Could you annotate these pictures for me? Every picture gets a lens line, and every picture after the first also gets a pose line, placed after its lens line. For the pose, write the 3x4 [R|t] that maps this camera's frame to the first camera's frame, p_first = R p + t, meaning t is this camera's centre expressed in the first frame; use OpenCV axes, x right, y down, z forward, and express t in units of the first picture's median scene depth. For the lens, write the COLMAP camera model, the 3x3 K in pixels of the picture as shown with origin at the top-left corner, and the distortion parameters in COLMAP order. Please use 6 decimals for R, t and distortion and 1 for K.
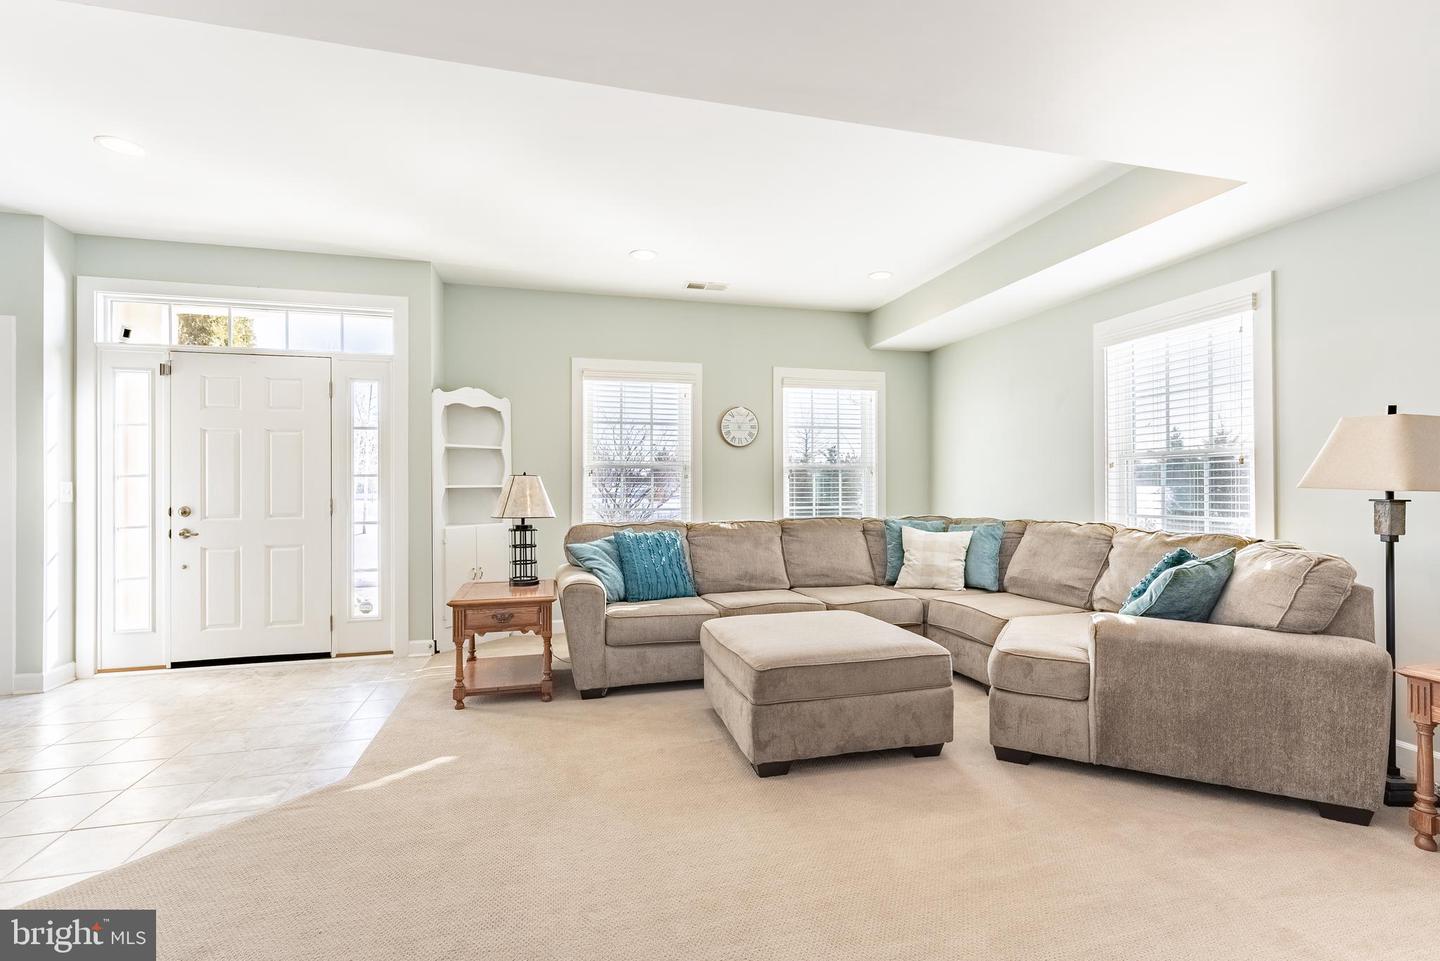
lens RADIAL K [[651.0, 0, 715.3], [0, 651.0, 483.1], [0, 0, 1]] dist [-0.006580, 0.002581]
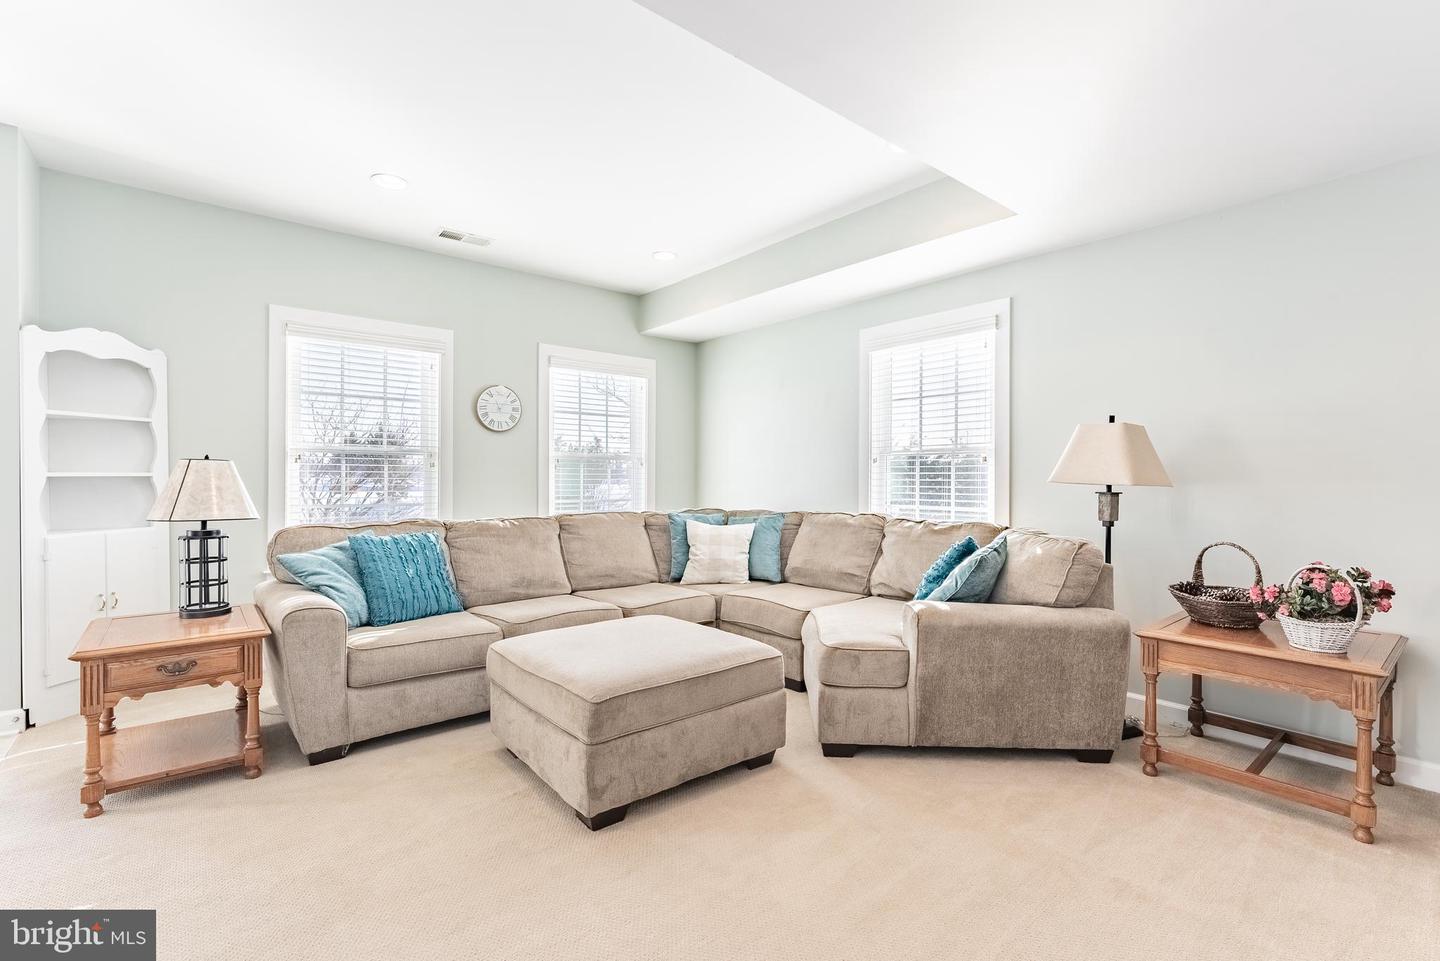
lens RADIAL K [[651.0, 0, 724.3], [0, 651.0, 482.2], [0, 0, 1]] dist [-0.006580, 0.002581]
pose [[0.902137, 0.004036, 0.431430, -0.089049], [-0.008880, 0.999918, 0.009214, 0.000949], [-0.431357, -0.012143, 0.902099, 0.123141]]
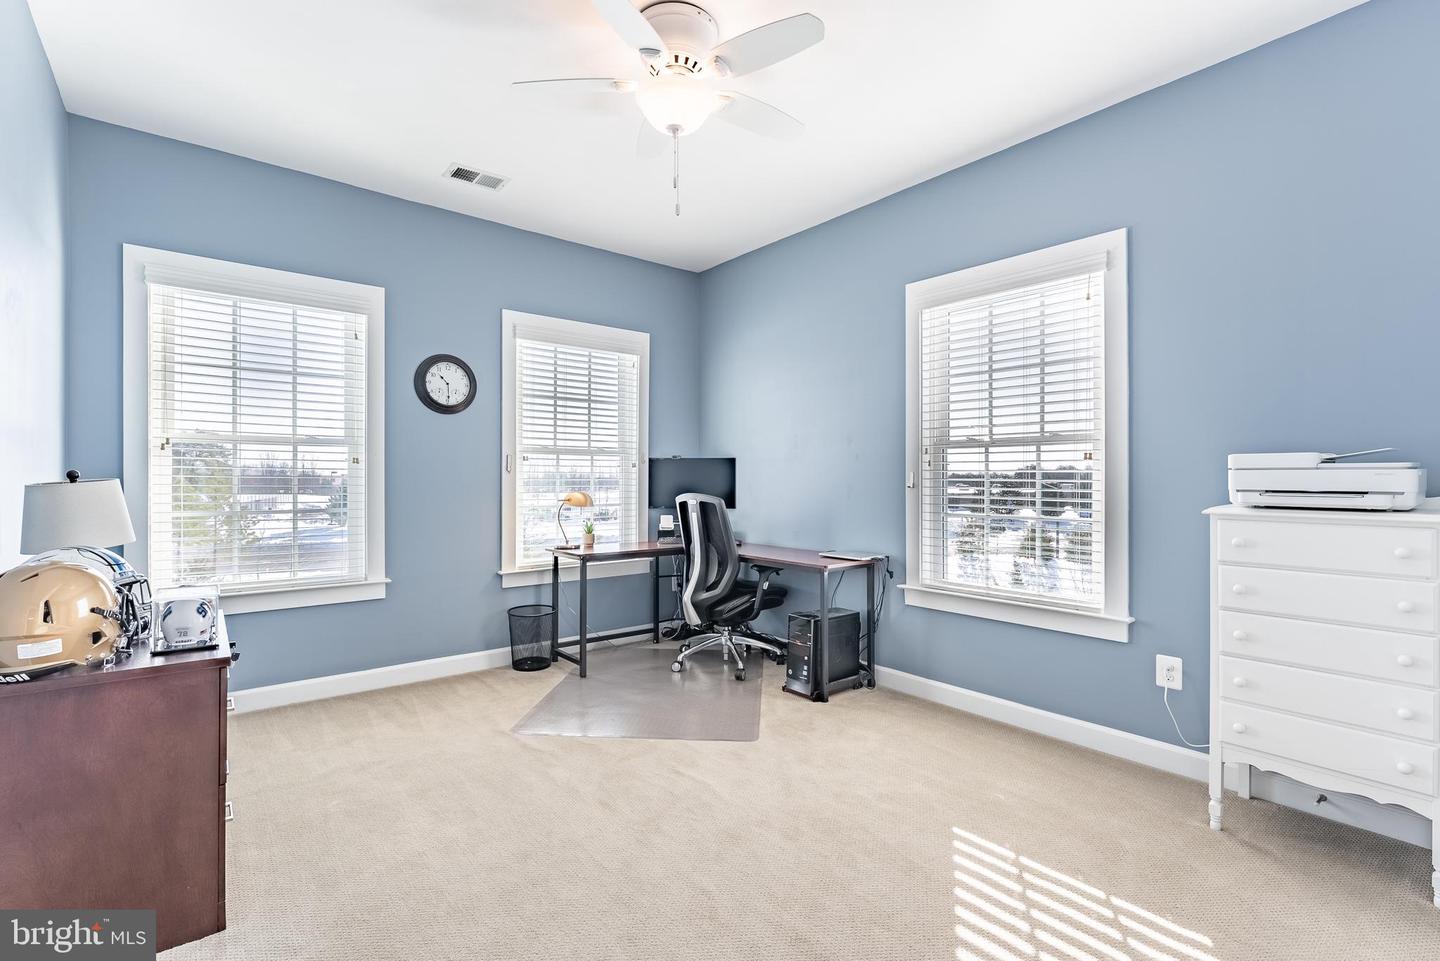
lens RADIAL K [[651.0, 0, 726.0], [0, 651.0, 480.5], [0, 0, 1]] dist [-0.006580, 0.002581]
pose [[0.910523, 0.008702, 0.413368, 0.030145], [-0.011854, 0.999917, 0.005061, 0.004296], [-0.413289, -0.009508, 0.910550, 0.347075]]
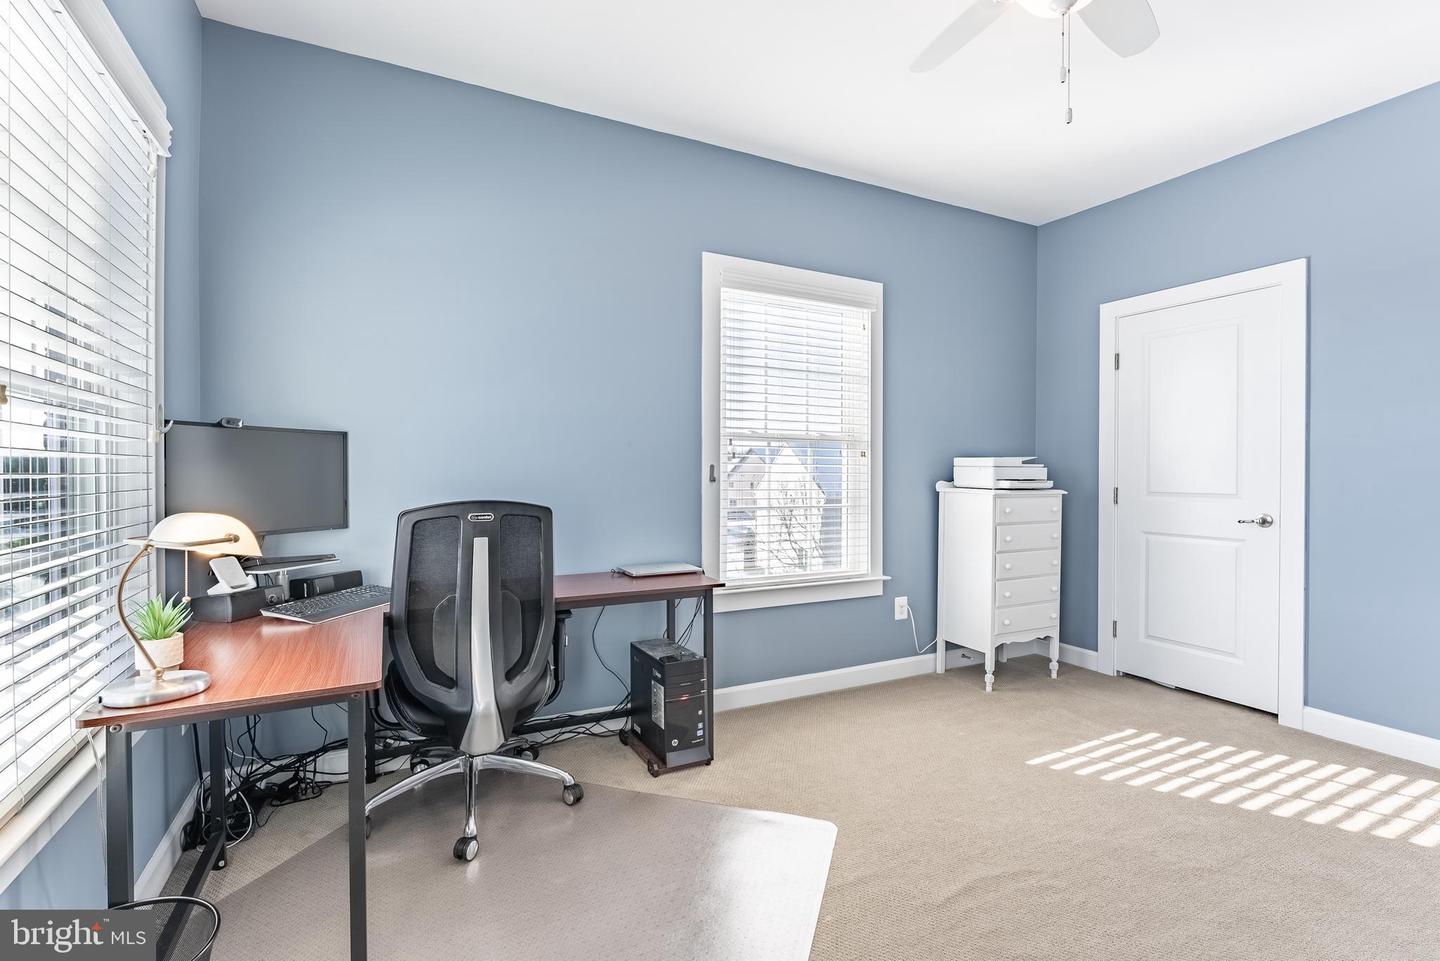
lens RADIAL K [[651.0, 0, 704.1], [0, 651.0, 476.0], [0, 0, 1]] dist [-0.006580, 0.002581]
pose [[-0.195137, -0.002841, 0.980772, -0.155189], [-0.007585, 0.999970, 0.001387, 0.006674], [-0.980747, -0.007169, -0.195153, 1.239676]]
